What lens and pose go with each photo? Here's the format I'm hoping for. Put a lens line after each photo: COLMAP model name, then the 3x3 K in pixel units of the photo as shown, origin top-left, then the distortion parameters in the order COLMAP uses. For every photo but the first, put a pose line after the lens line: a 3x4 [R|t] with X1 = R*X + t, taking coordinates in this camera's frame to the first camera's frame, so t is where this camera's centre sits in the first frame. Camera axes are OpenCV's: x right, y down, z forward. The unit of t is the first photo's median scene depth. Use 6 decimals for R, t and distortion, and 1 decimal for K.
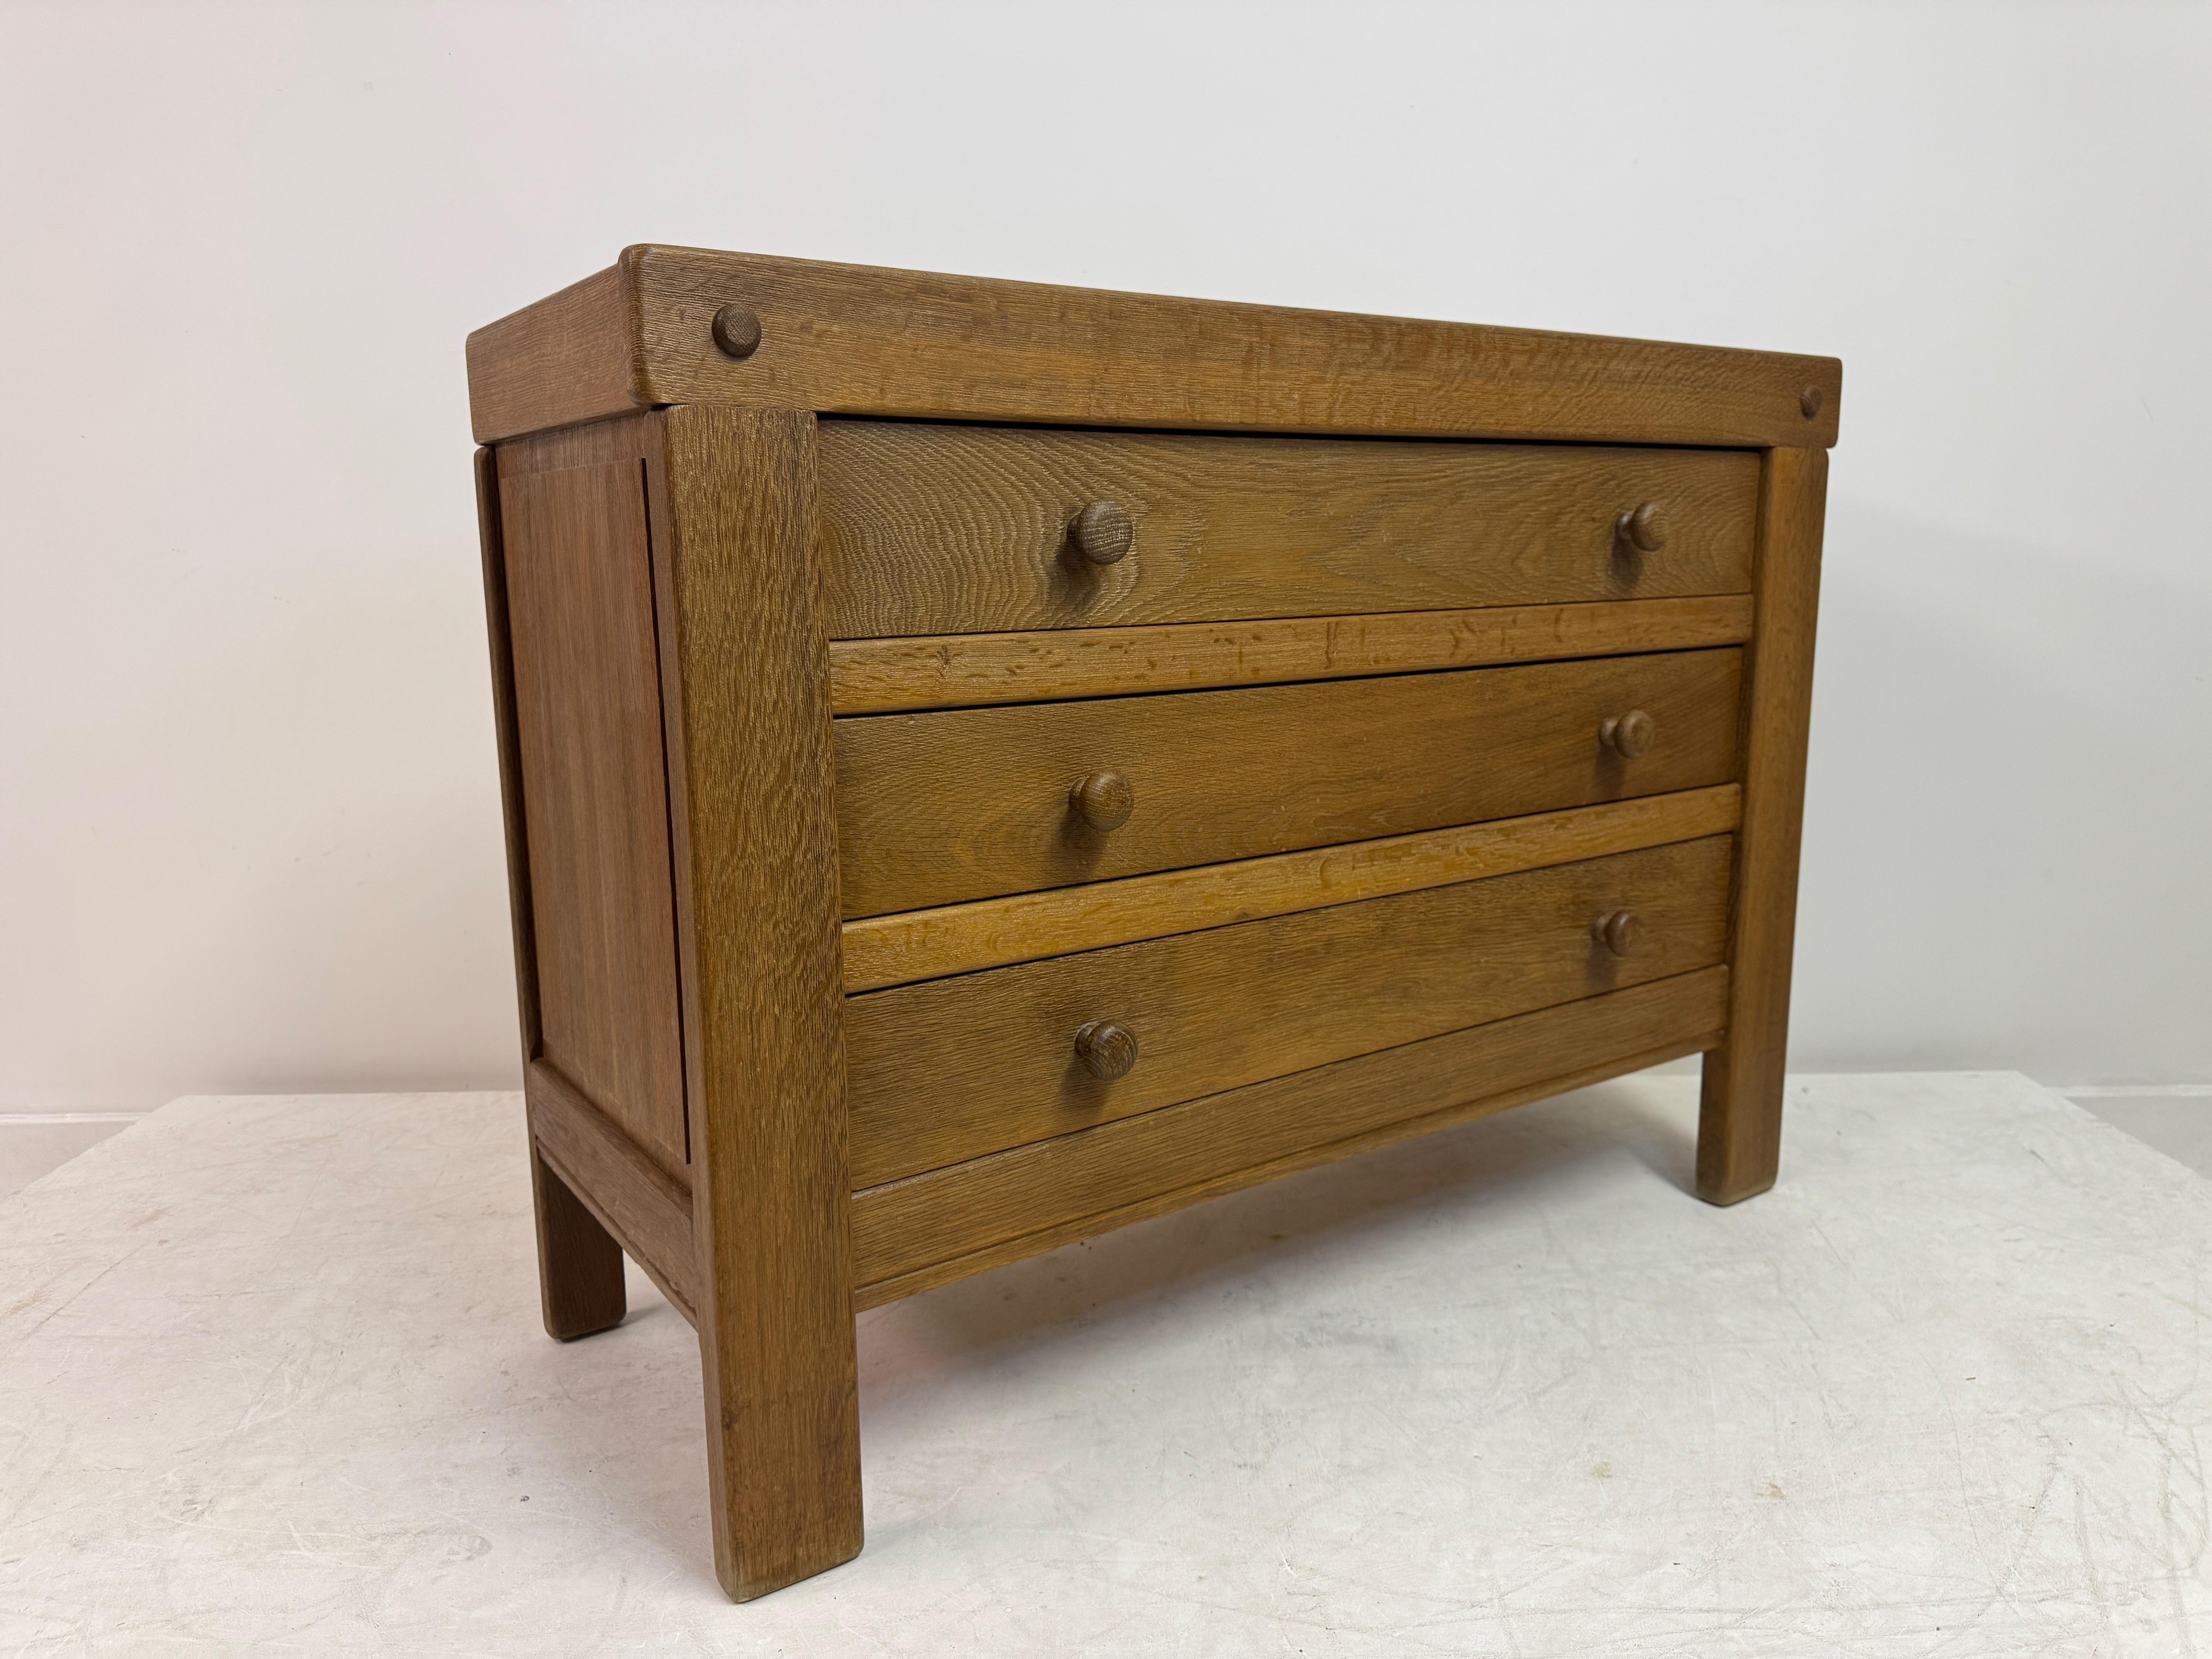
lens RADIAL K [[1548.7, 0, 1115.7], [0, 1548.7, 829.6], [0, 0, 1]] dist [0.164017, -0.334674]
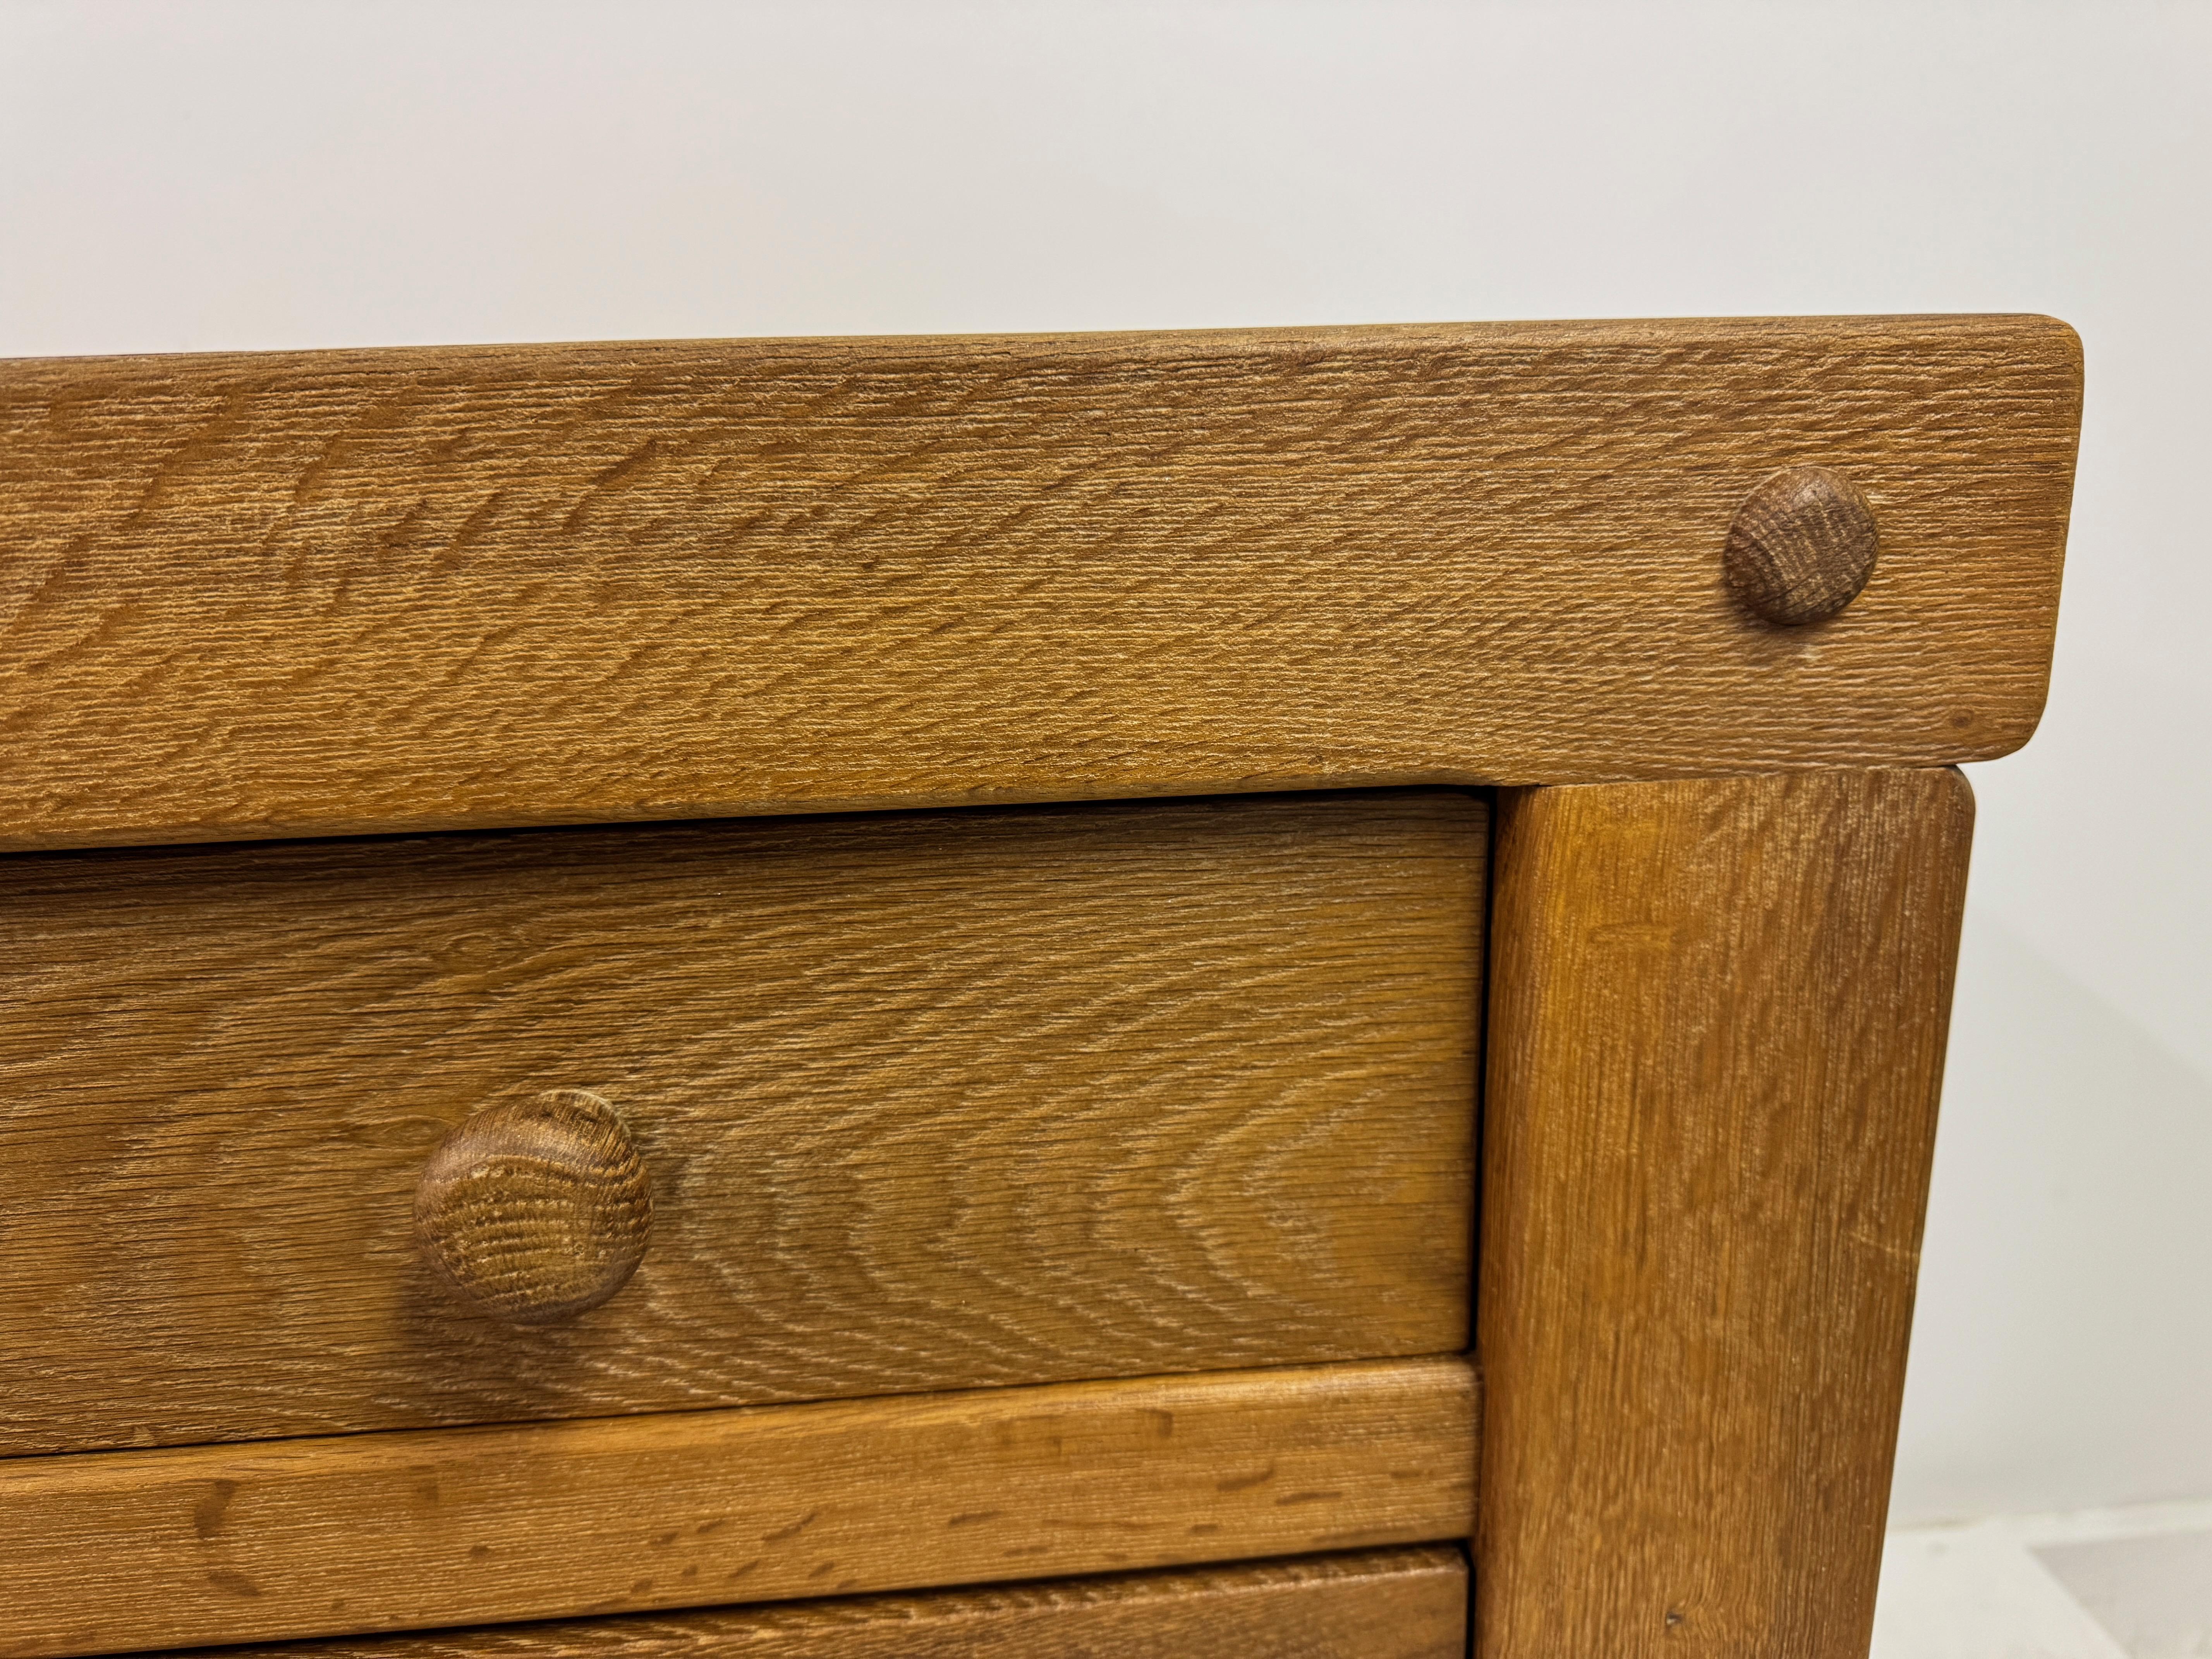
lens RADIAL K [[1563.7, 0, 1106.0], [0, 1563.7, 829.5], [0, 0, 1]] dist [0.078578, -0.165031]
pose [[0.874191, 0.114566, -0.471874, 0.586029], [-0.073203, 0.991756, 0.105174, -0.319723], [0.480033, -0.057399, 0.875370, 0.993041]]
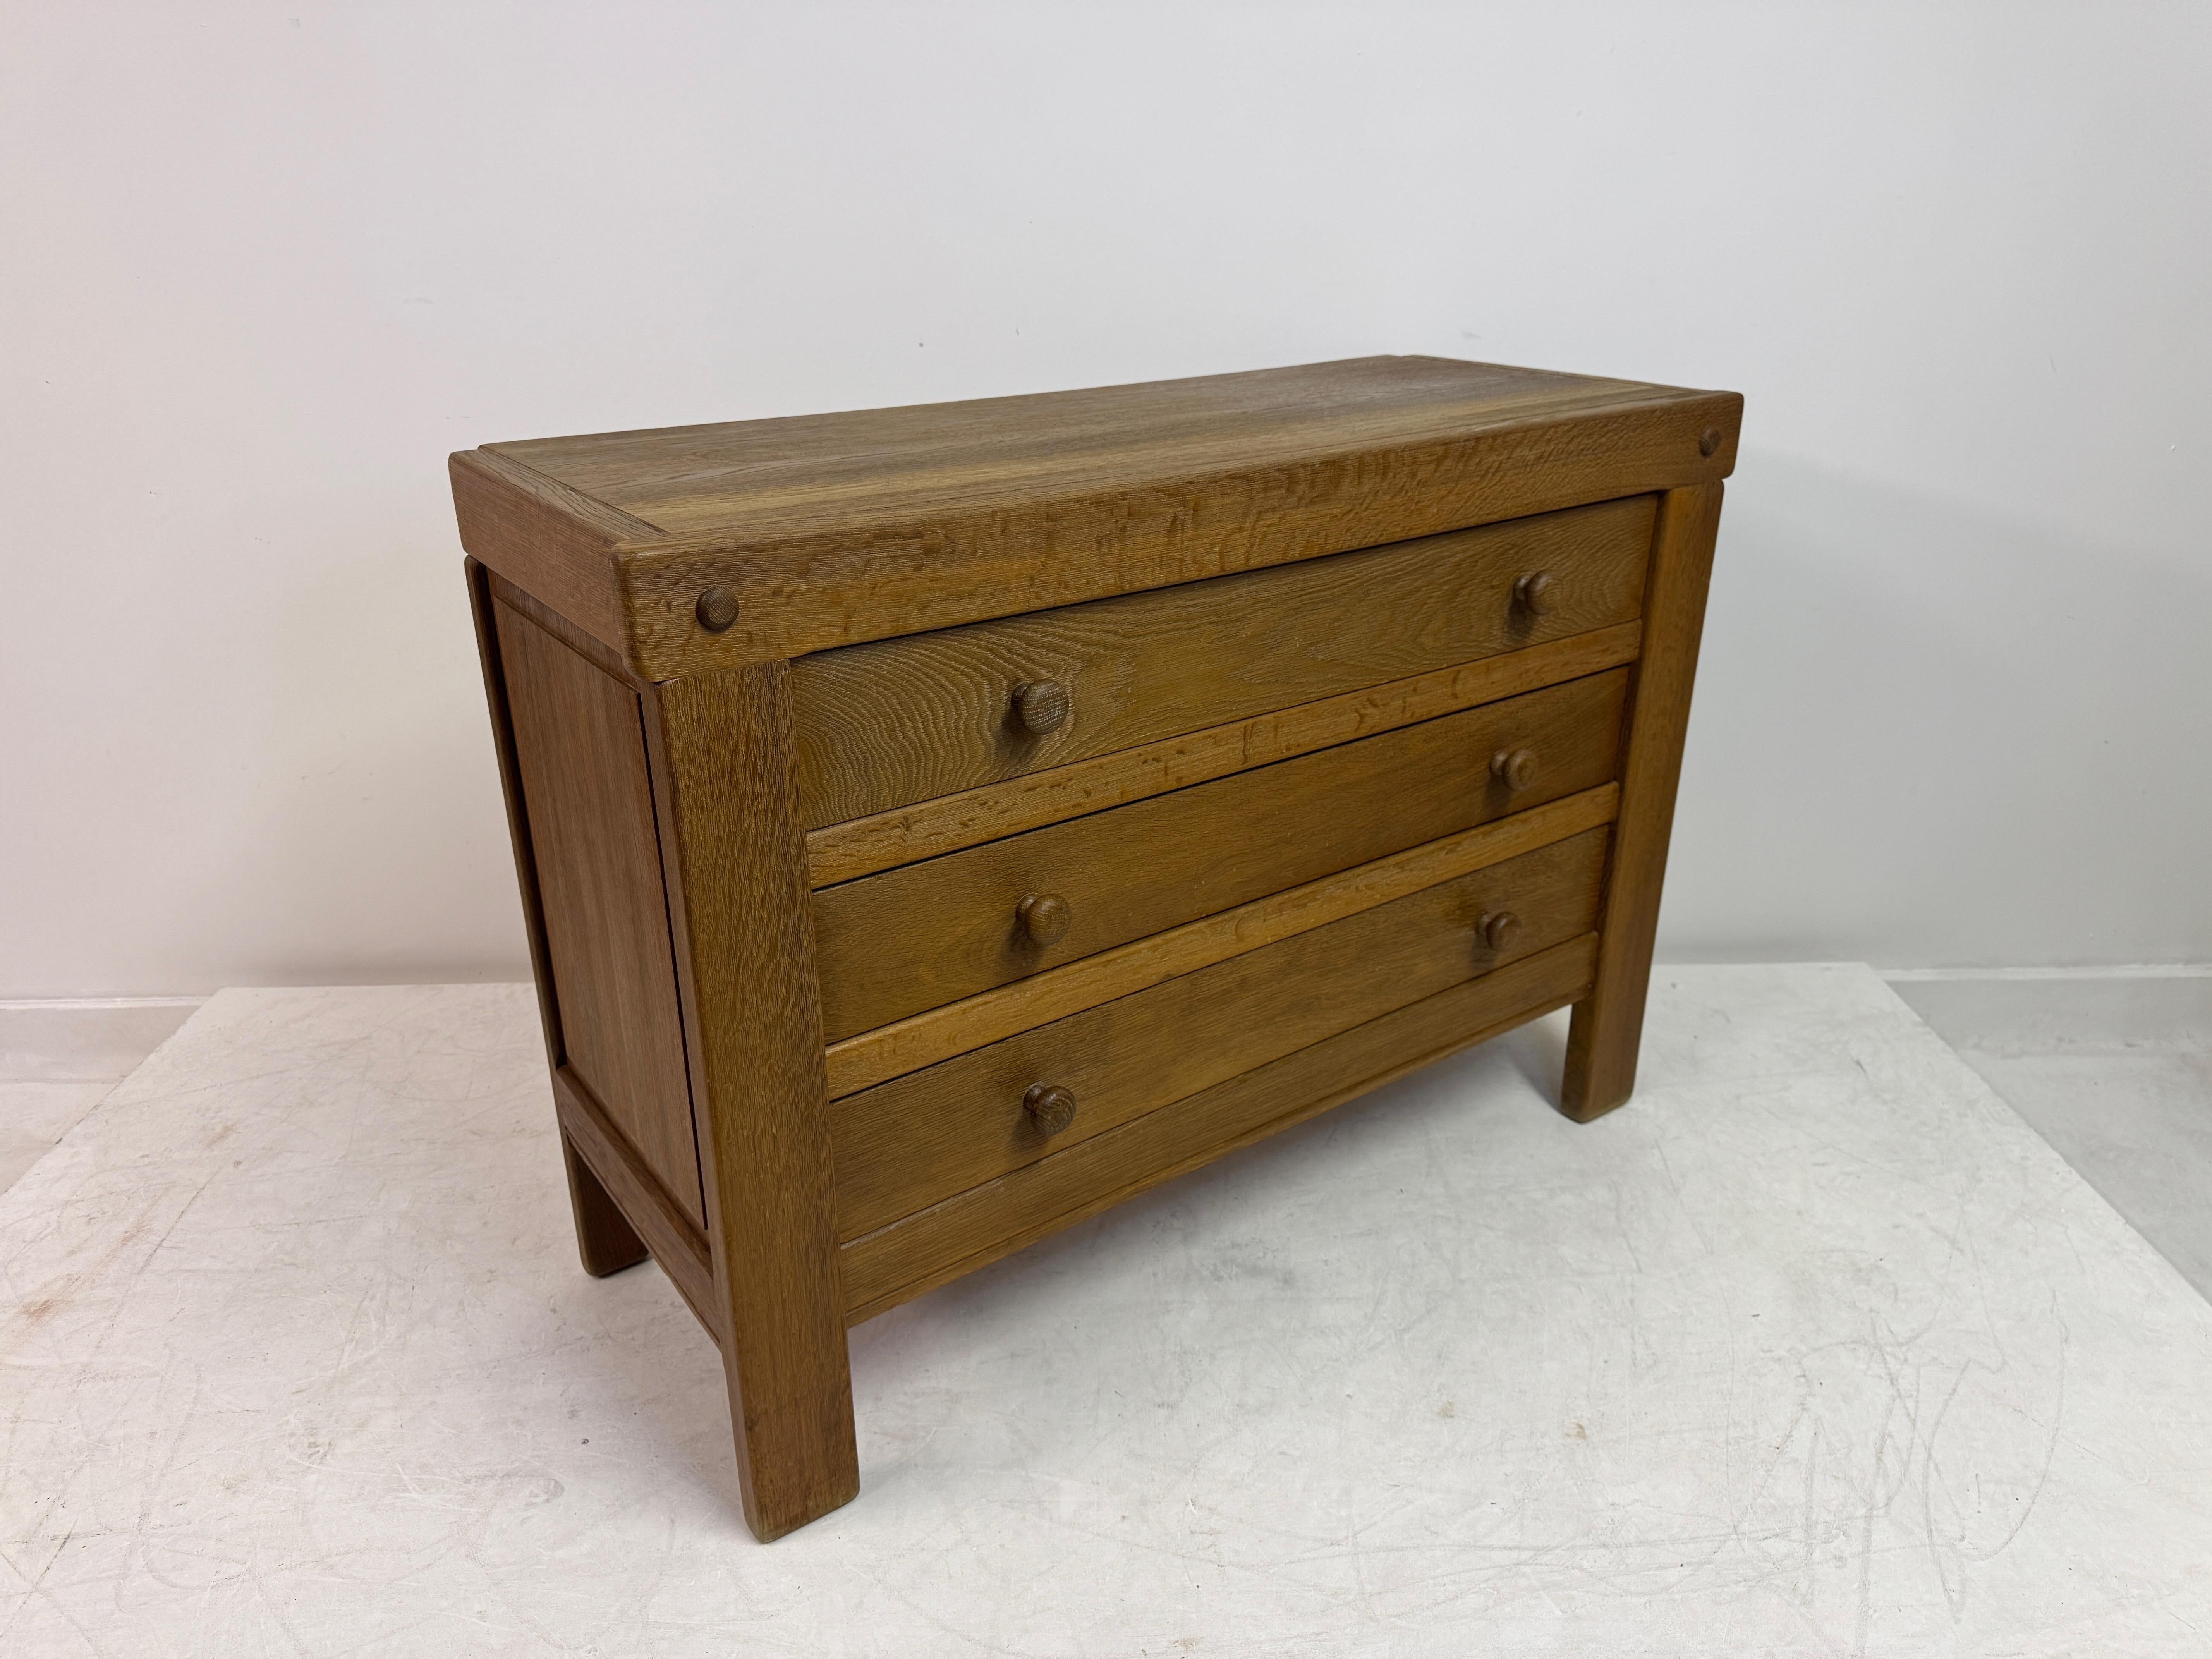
lens RADIAL K [[1543.1, 0, 1108.5], [0, 1543.1, 832.1], [0, 0, 1]] dist [0.192105, -0.437086]
pose [[0.999820, -0.002661, 0.018773, 0.016699], [-0.001521, 0.975653, 0.219317, -0.313048], [-0.018899, -0.219306, 0.975473, -0.113916]]
